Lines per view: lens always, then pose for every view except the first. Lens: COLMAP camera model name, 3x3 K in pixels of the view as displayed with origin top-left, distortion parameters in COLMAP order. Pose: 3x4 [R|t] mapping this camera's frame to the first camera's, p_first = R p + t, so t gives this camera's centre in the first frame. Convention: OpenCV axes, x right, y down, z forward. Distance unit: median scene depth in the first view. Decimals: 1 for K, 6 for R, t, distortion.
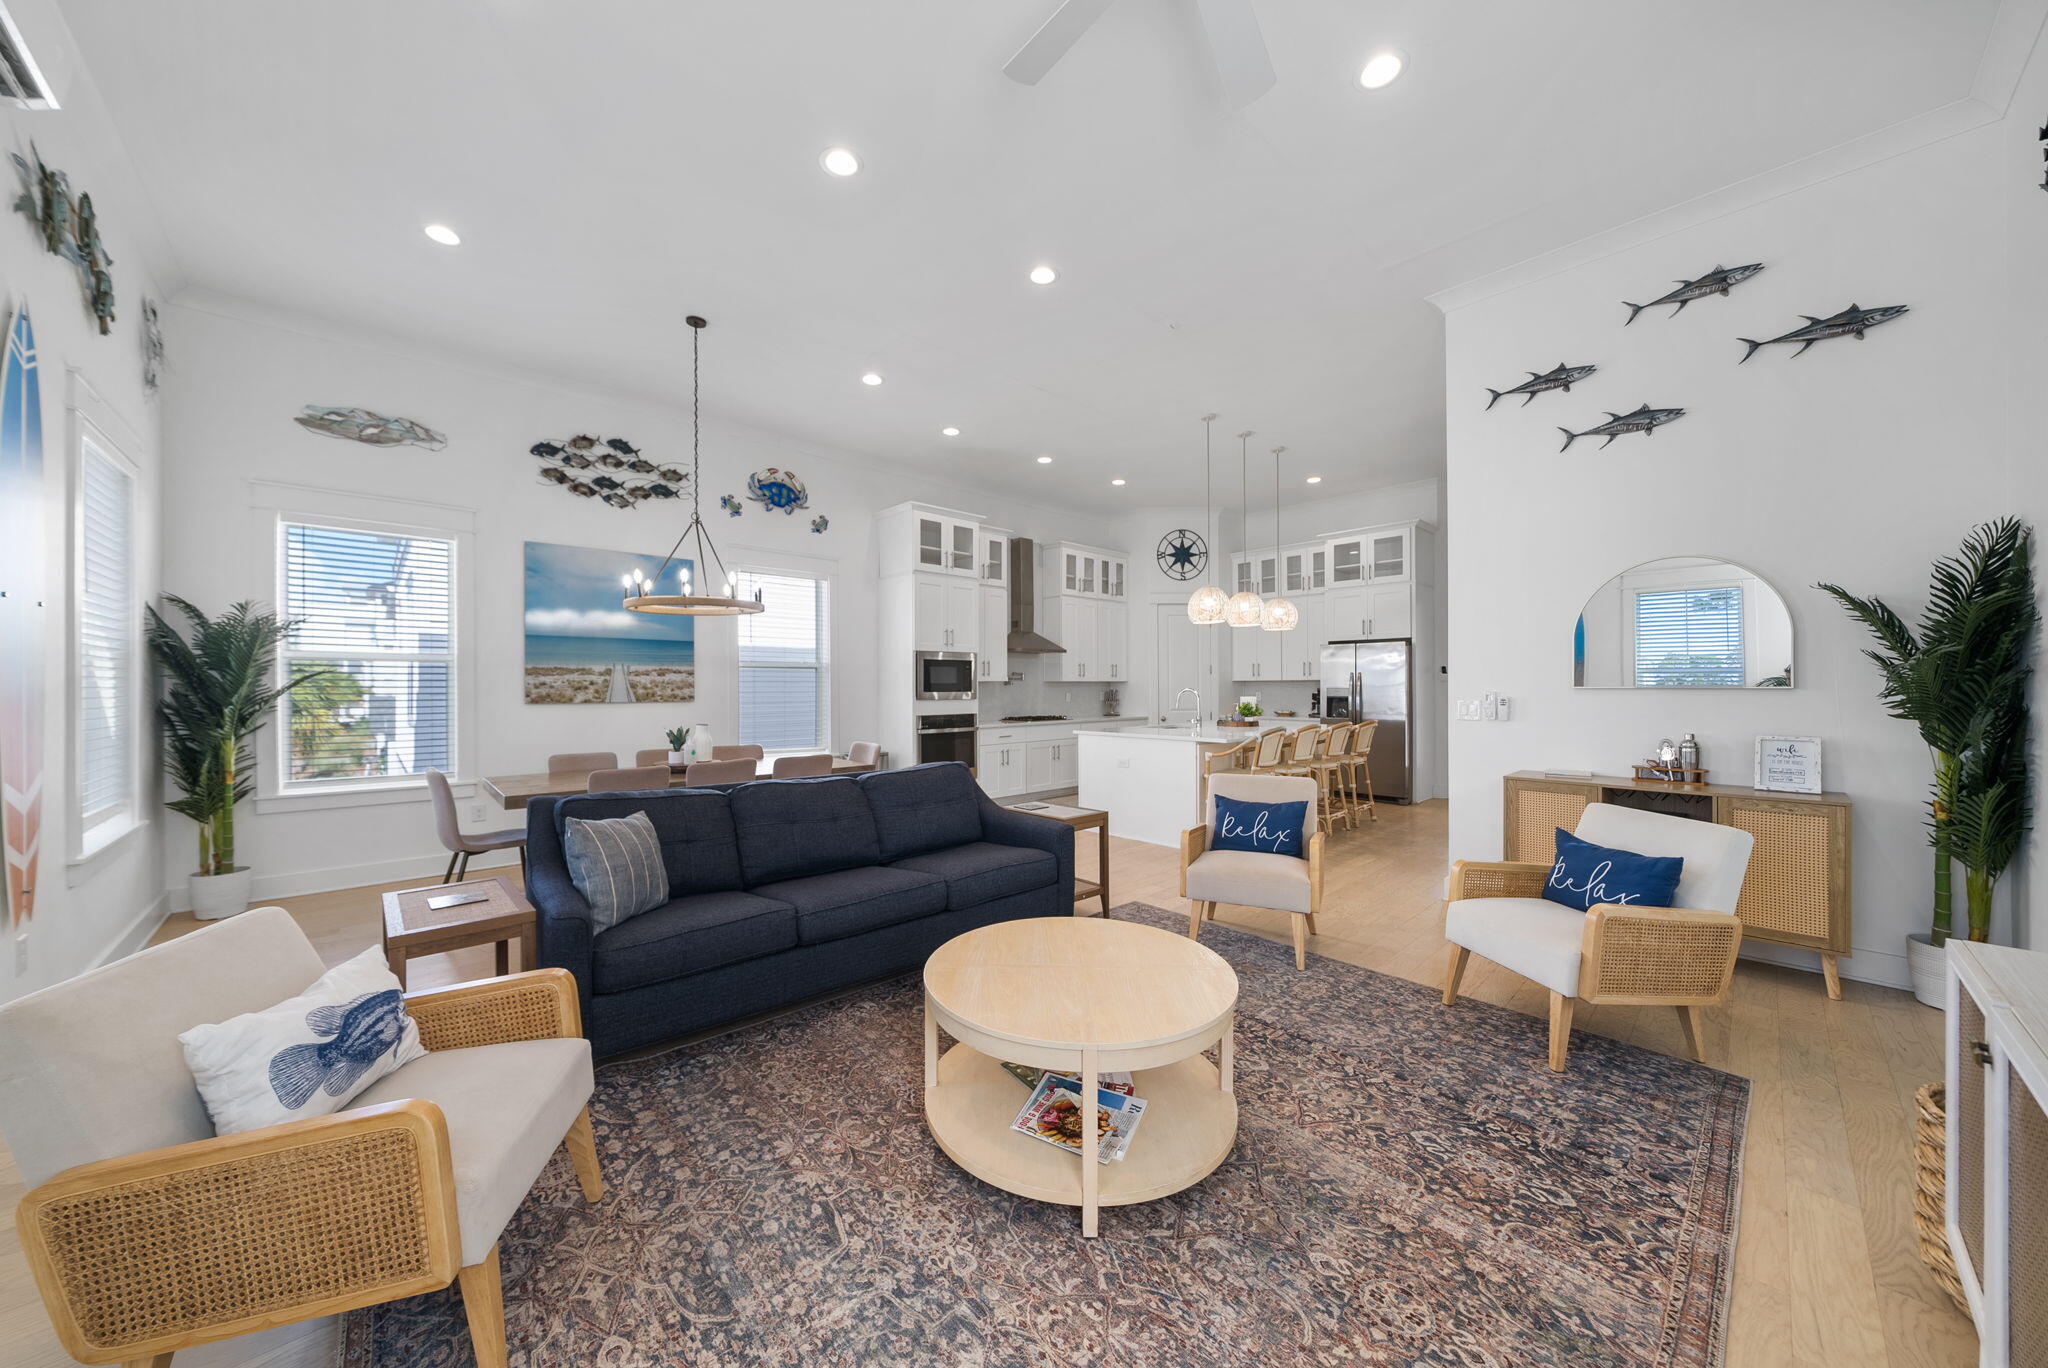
lens RADIAL K [[703.6, 0, 1020.2], [0, 703.6, 679.6], [0, 0, 1]] dist [-0.006912, -0.000011]
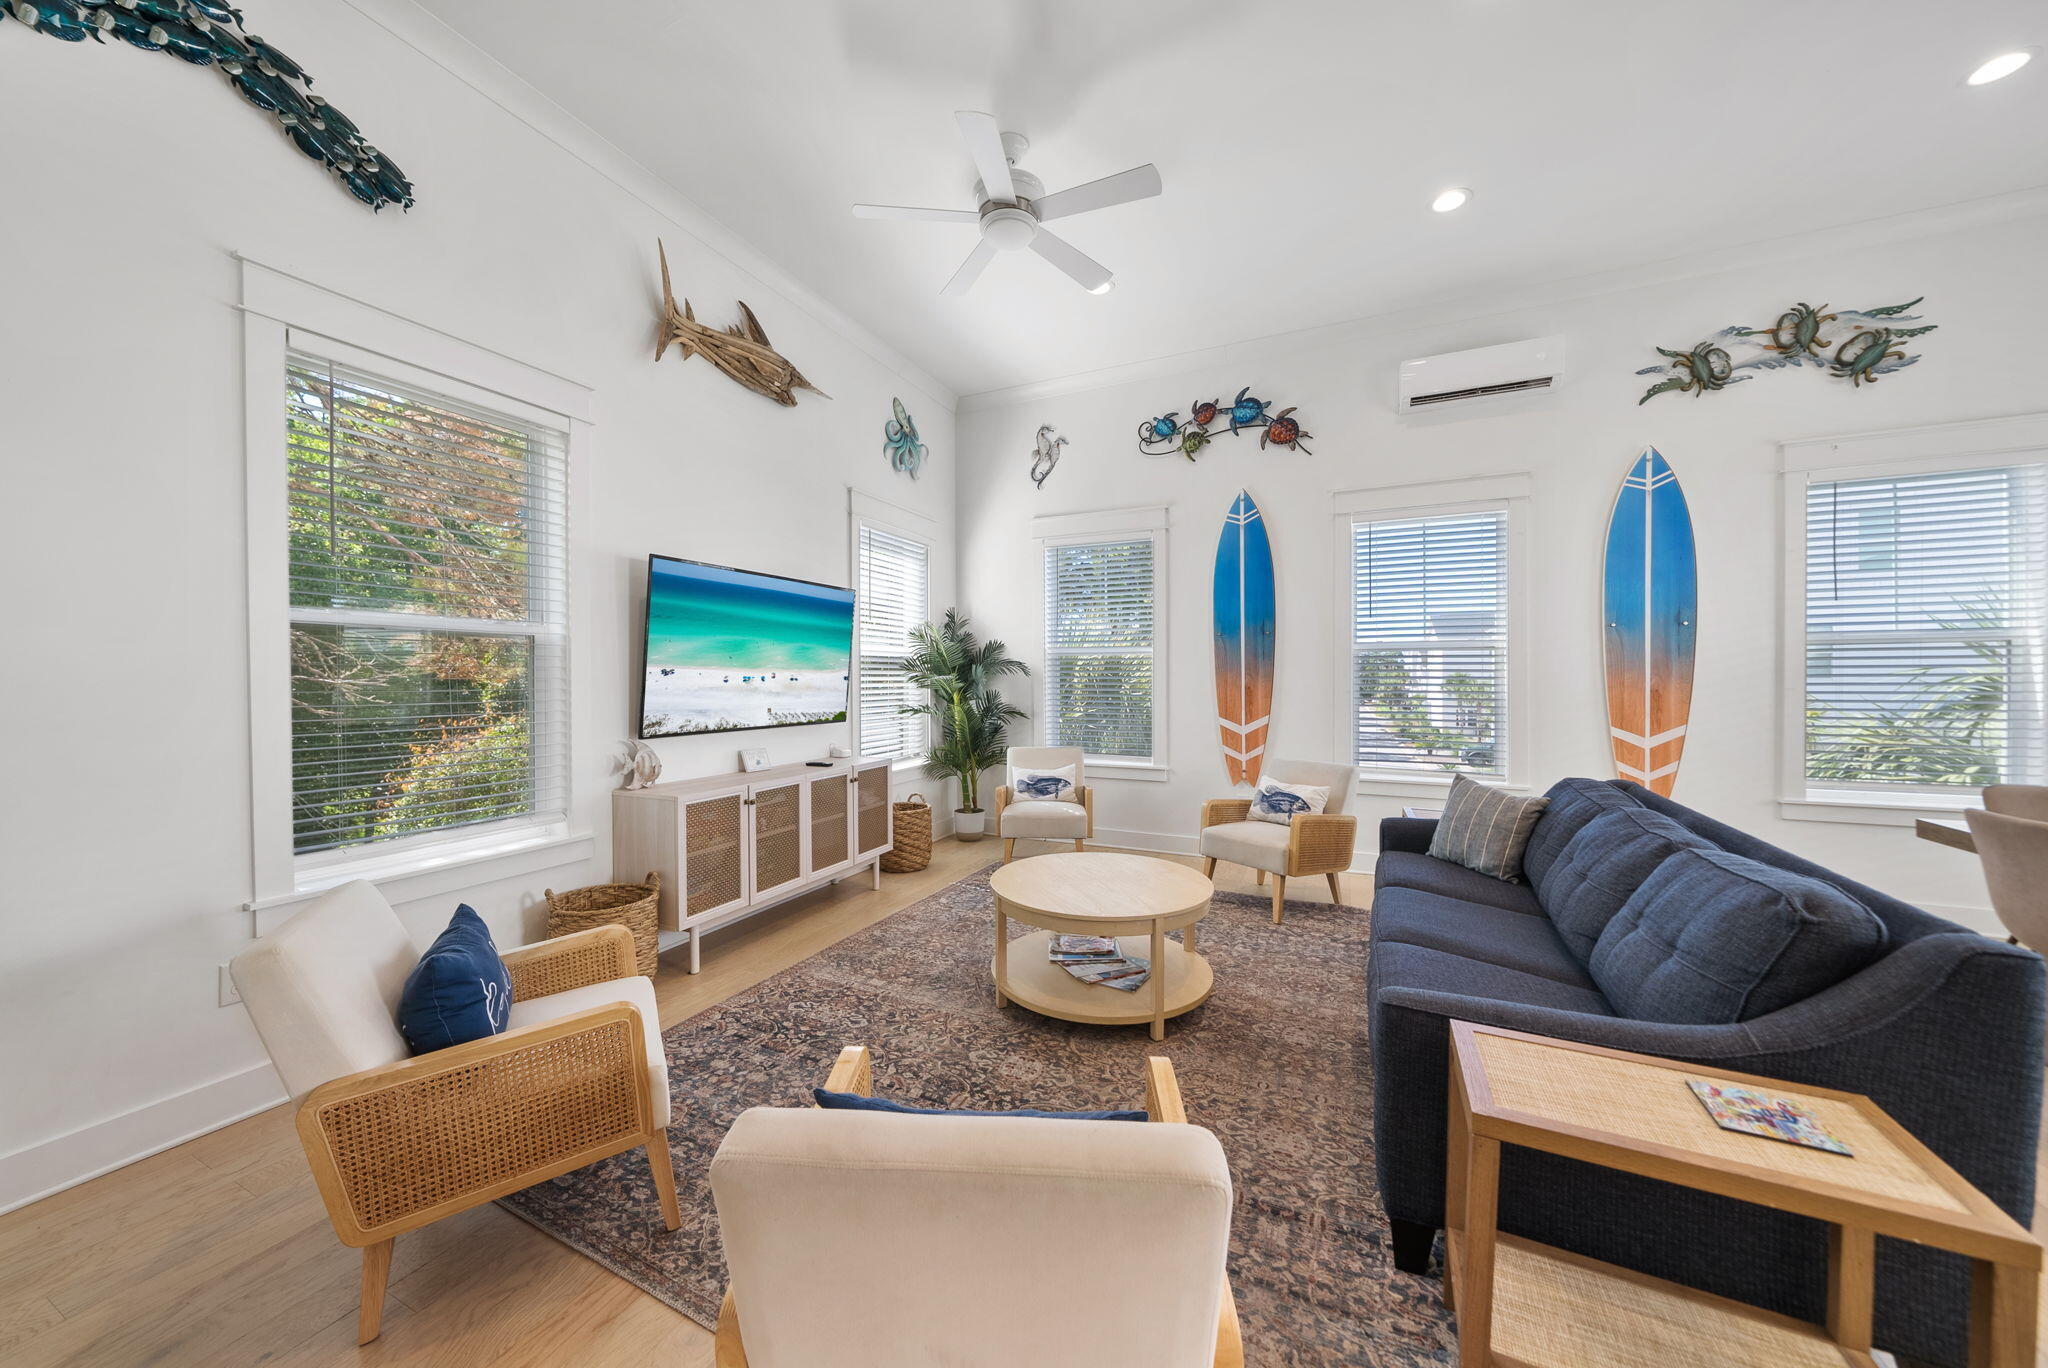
lens RADIAL K [[708.5, 0, 1019.3], [0, 708.5, 676.6], [0, 0, 1]] dist [-0.000298, -0.000108]
pose [[-0.924669, 0.005728, -0.380730, 0.282411], [0.010414, 0.999893, -0.010249, 0.005770], [0.380630, -0.013442, -0.924630, 0.830928]]
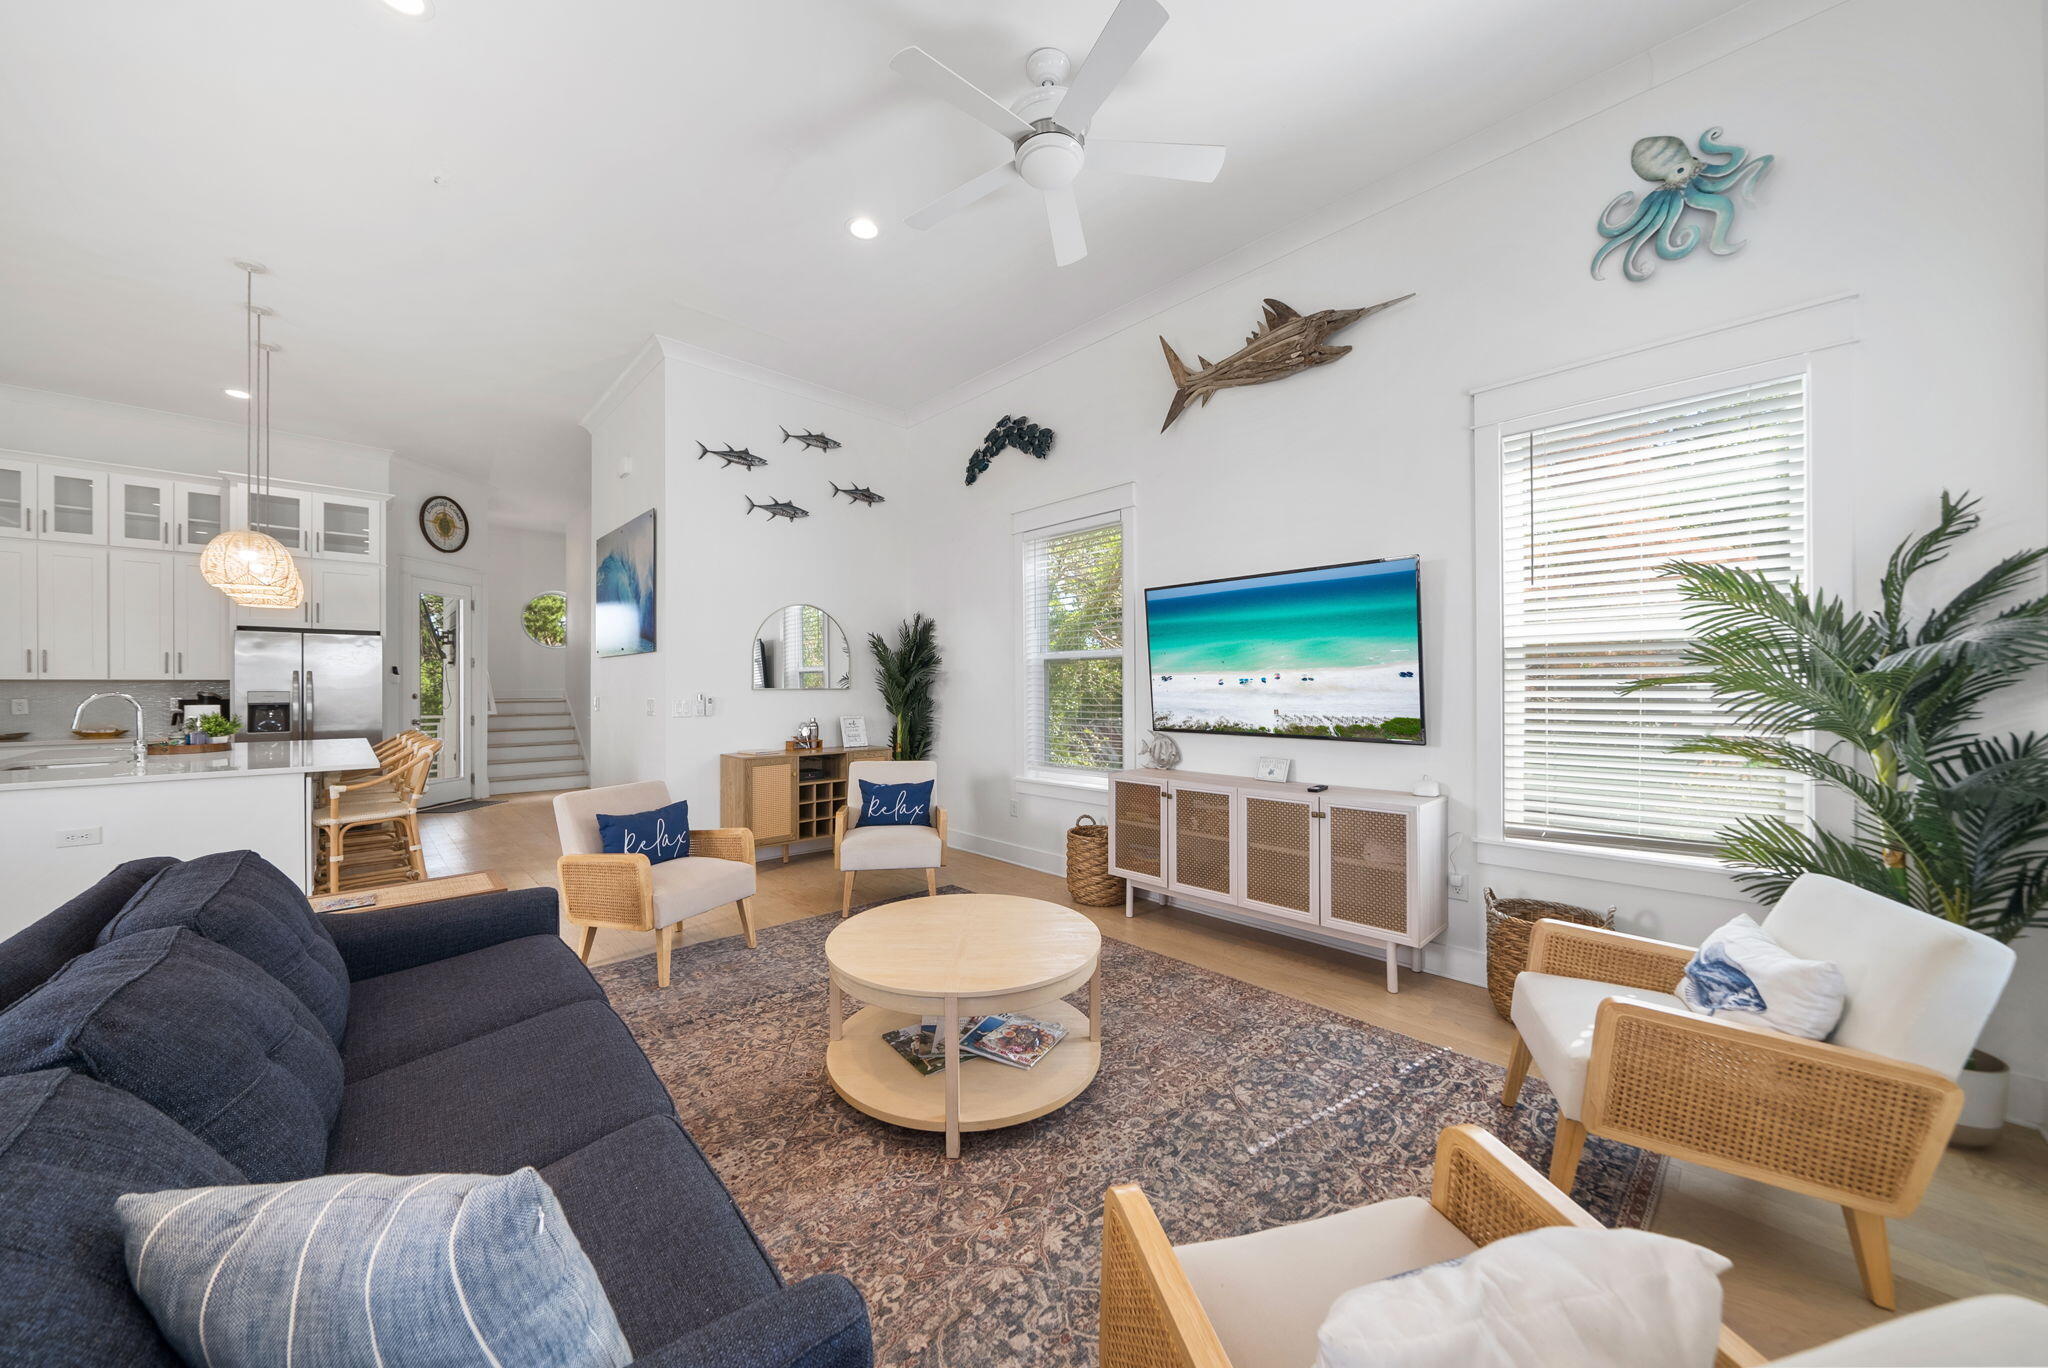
lens RADIAL K [[703.6, 0, 995.8], [0, 703.6, 673.5], [0, 0, 1]] dist [-0.006912, -0.000011]
pose [[0.003831, 0.018780, 0.999816, -0.392089], [-0.006791, 0.999801, -0.018754, 0.003095], [-0.999970, -0.006718, 0.003958, 0.349958]]
